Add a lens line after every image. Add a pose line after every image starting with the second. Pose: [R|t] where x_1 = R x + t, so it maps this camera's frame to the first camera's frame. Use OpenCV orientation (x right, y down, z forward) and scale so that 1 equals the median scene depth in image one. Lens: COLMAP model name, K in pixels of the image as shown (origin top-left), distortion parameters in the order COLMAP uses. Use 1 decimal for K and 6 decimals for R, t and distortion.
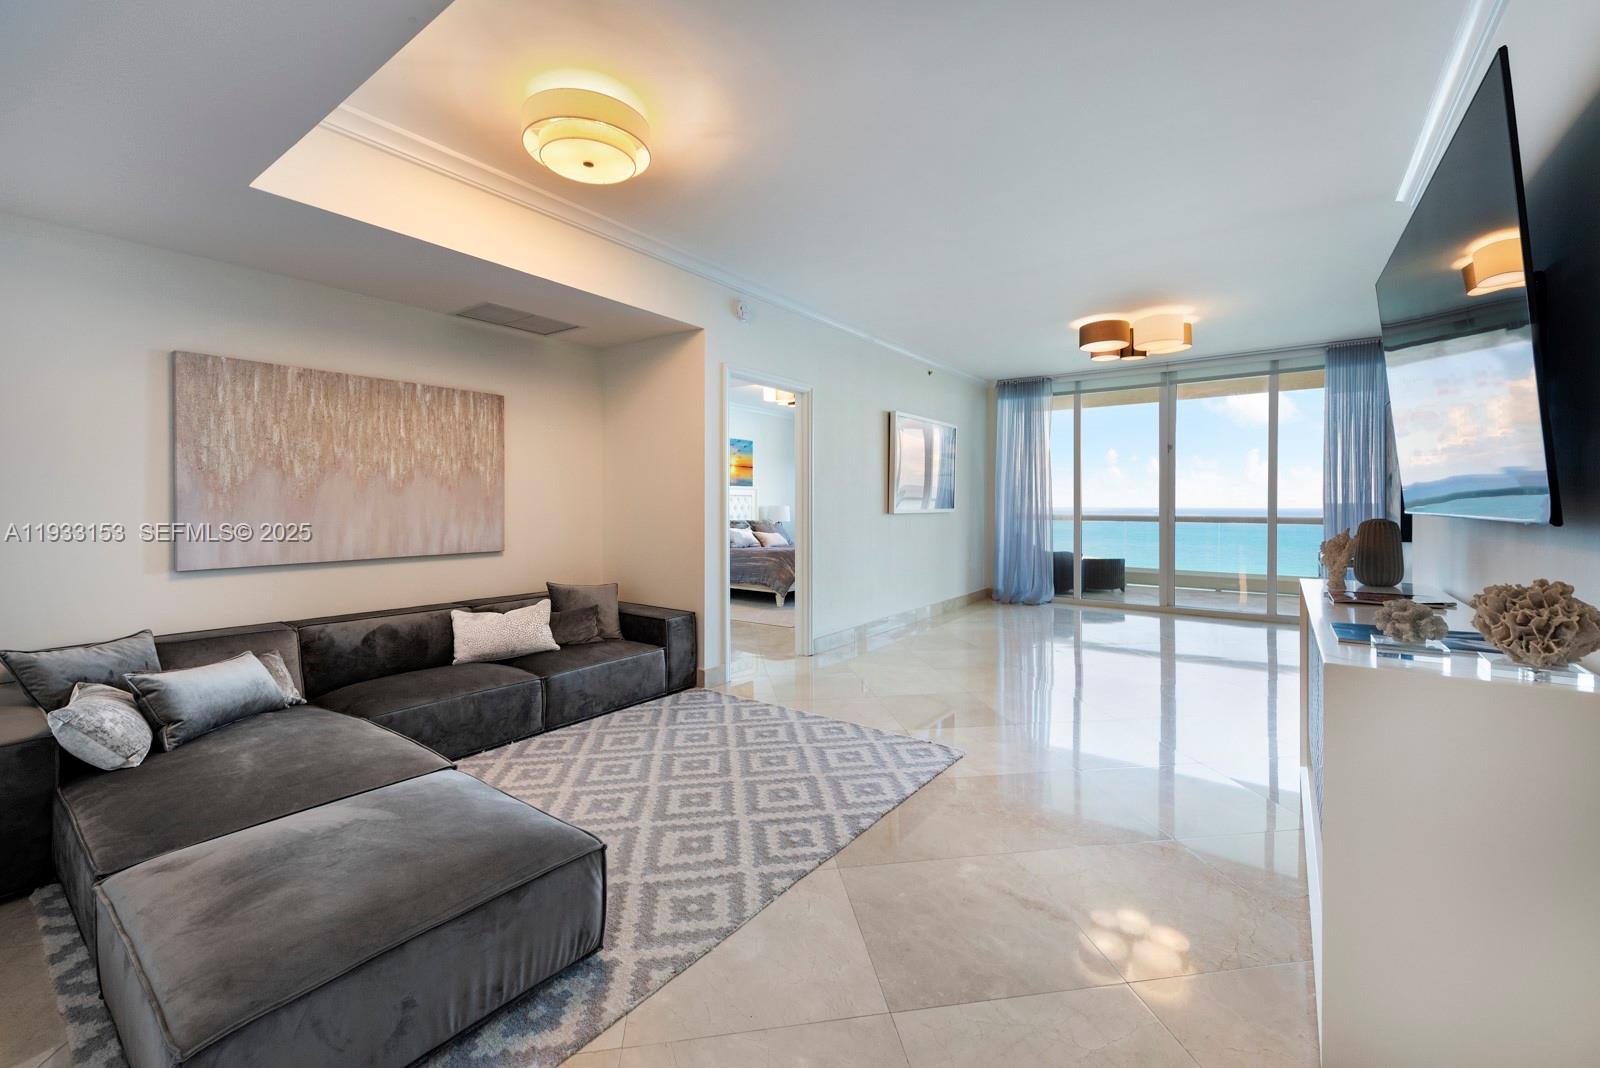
lens RADIAL K [[698.3, 0, 837.1], [0, 698.3, 507.3], [0, 0, 1]] dist [0.017140, -0.003980]
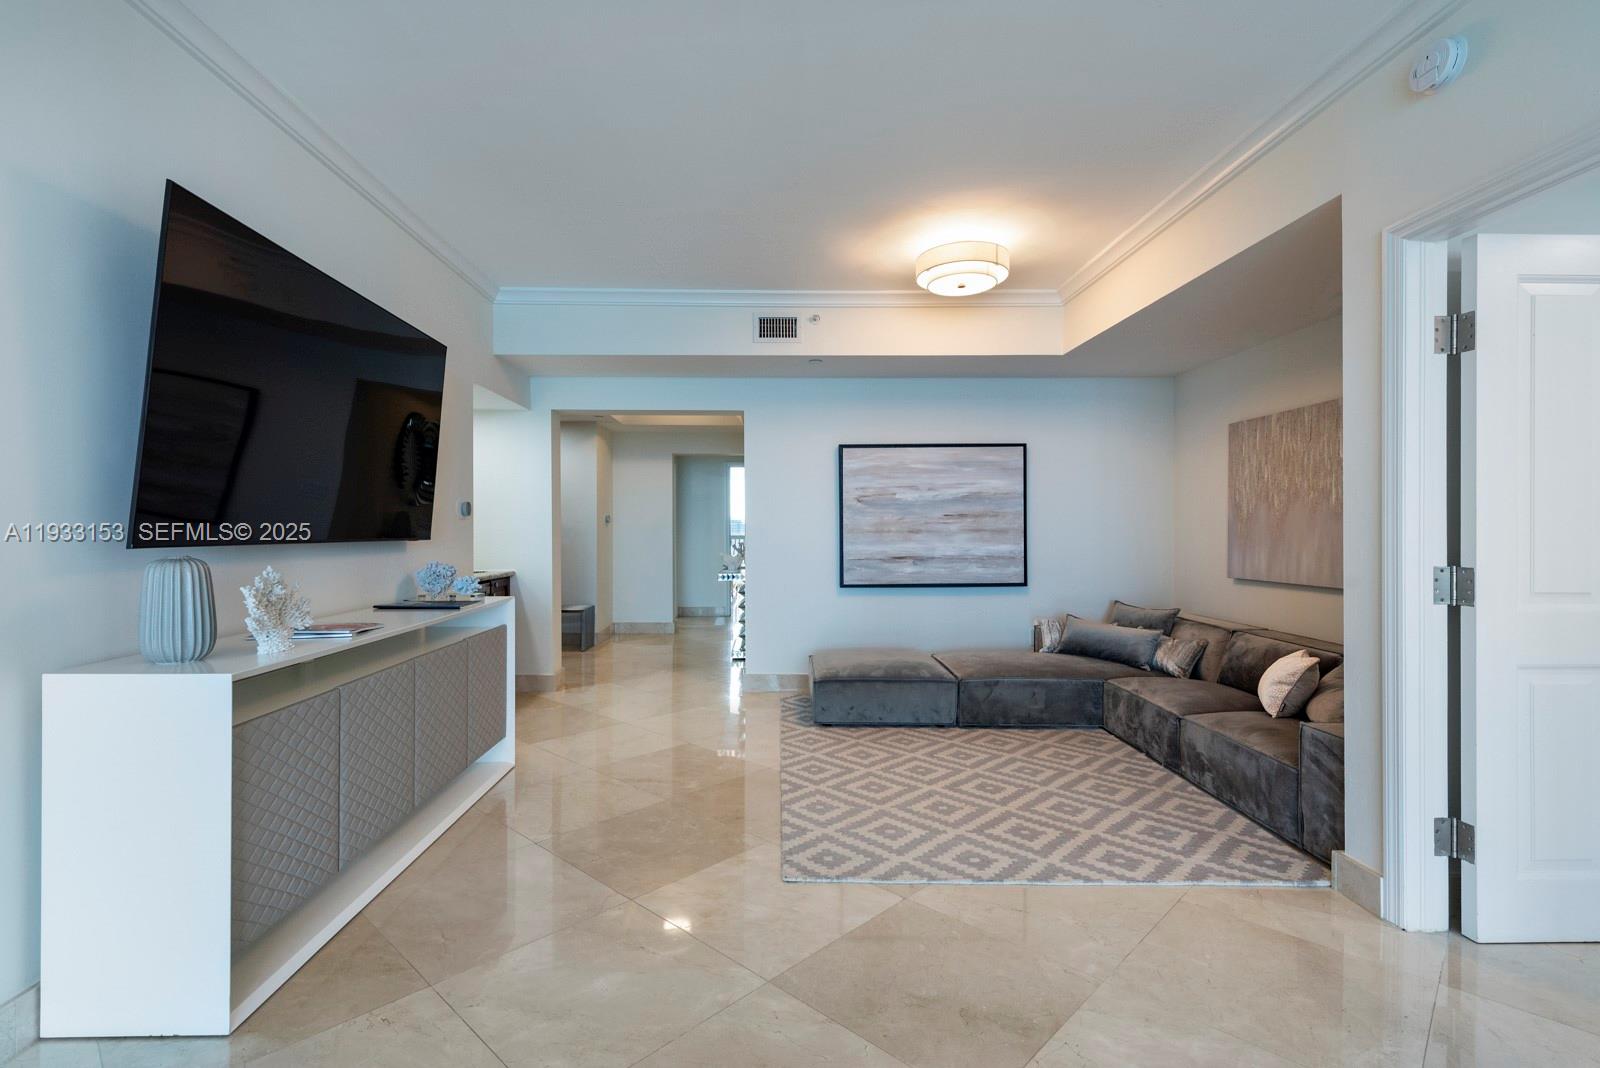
lens RADIAL K [[761.9, 0, 809.4], [0, 761.9, 532.7], [0, 0, 1]] dist [-0.001116, 0.000317]
pose [[-0.814921, -0.003037, -0.579563, 0.587414], [-0.009986, 0.999911, 0.008801, -0.005124], [0.579485, 0.012960, -0.814880, 1.585340]]
